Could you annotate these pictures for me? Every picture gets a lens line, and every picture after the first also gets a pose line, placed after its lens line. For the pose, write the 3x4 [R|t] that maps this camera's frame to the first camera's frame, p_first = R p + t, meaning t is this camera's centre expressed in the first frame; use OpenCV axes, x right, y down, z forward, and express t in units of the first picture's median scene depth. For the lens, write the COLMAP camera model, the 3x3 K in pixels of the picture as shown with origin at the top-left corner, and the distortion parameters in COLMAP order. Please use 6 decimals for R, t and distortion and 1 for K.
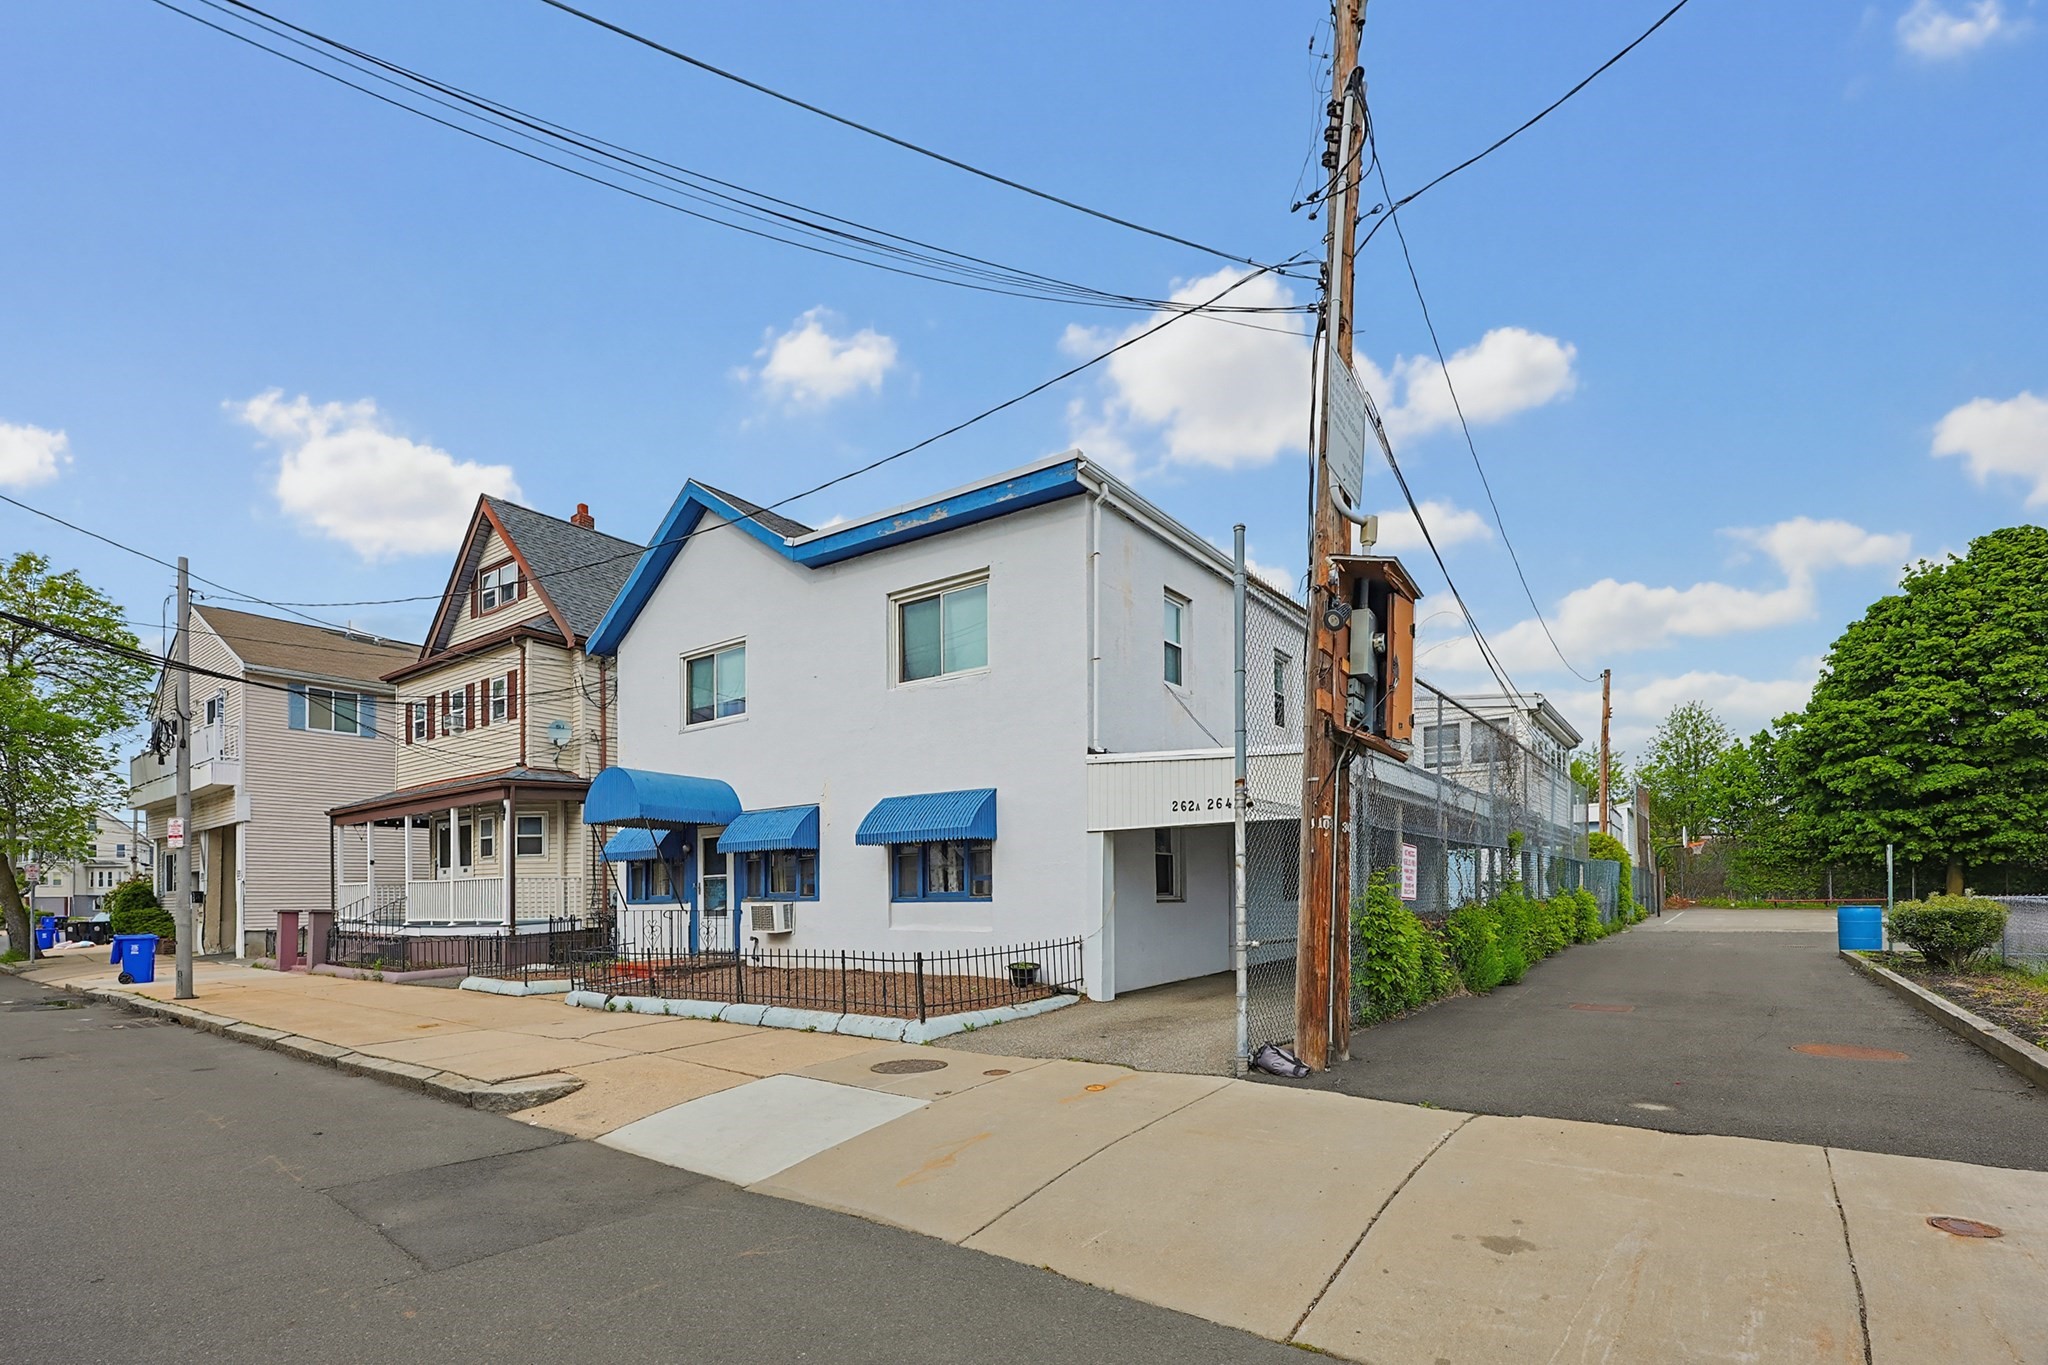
lens RADIAL K [[903.7, 0, 1024.0], [0, 903.7, 682.5], [0, 0, 1]] dist [0.003914, -0.000302]
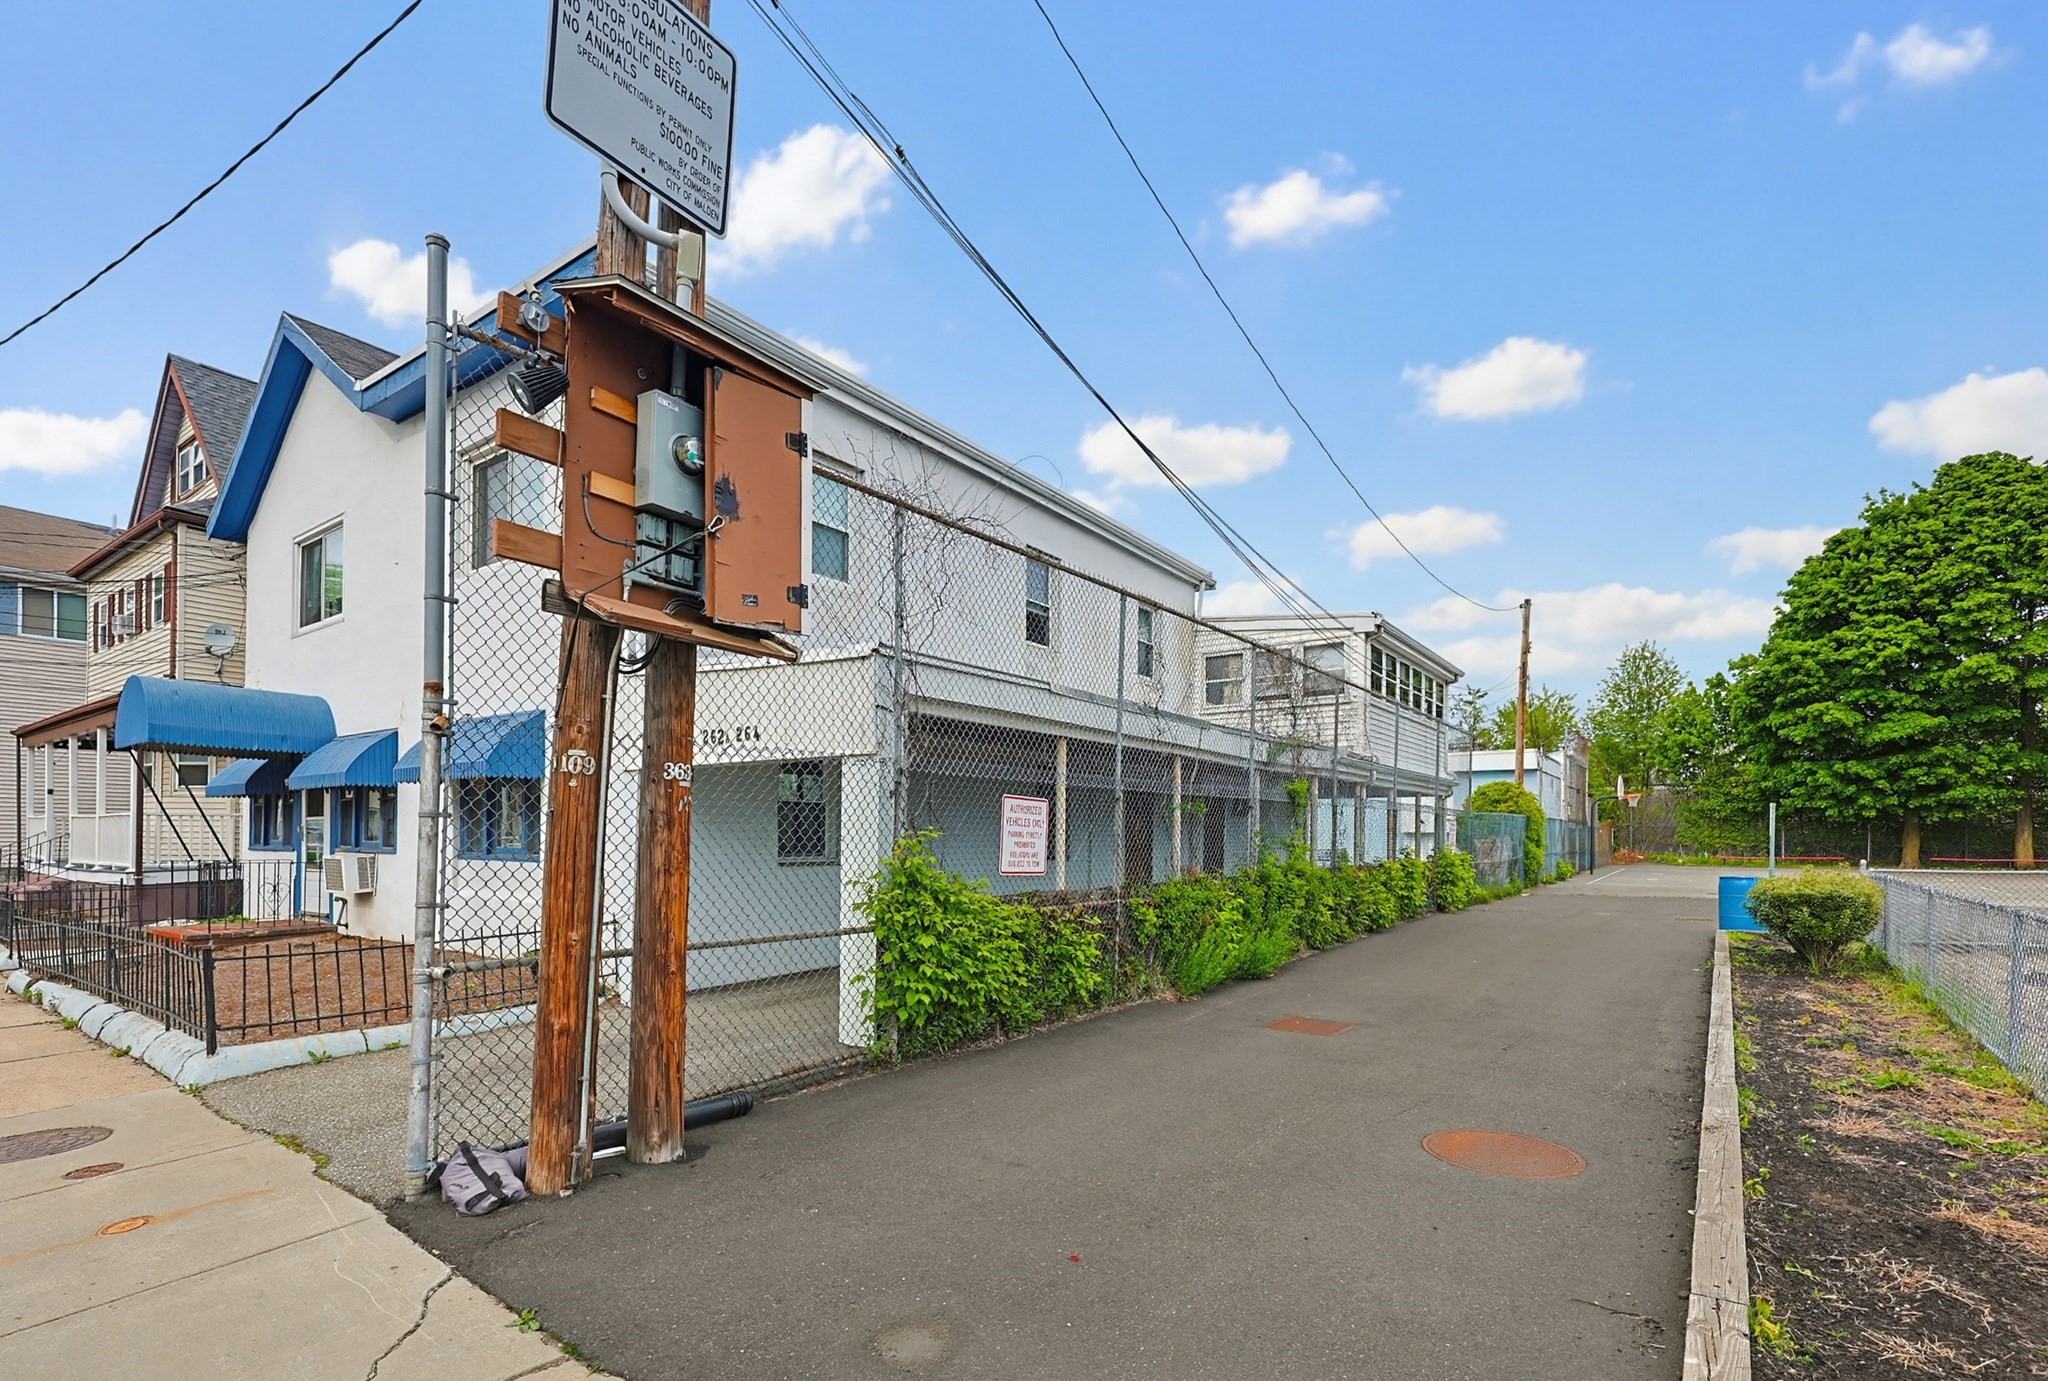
lens RADIAL K [[927.4, 0, 1026.8], [0, 927.4, 624.0], [0, 0, 1]] dist [-0.000427, 0.000314]
pose [[0.999708, 0.019200, 0.014663, 0.129896], [-0.019315, 0.999783, 0.007747, 0.012293], [-0.014511, -0.008027, 0.999862, 0.087244]]
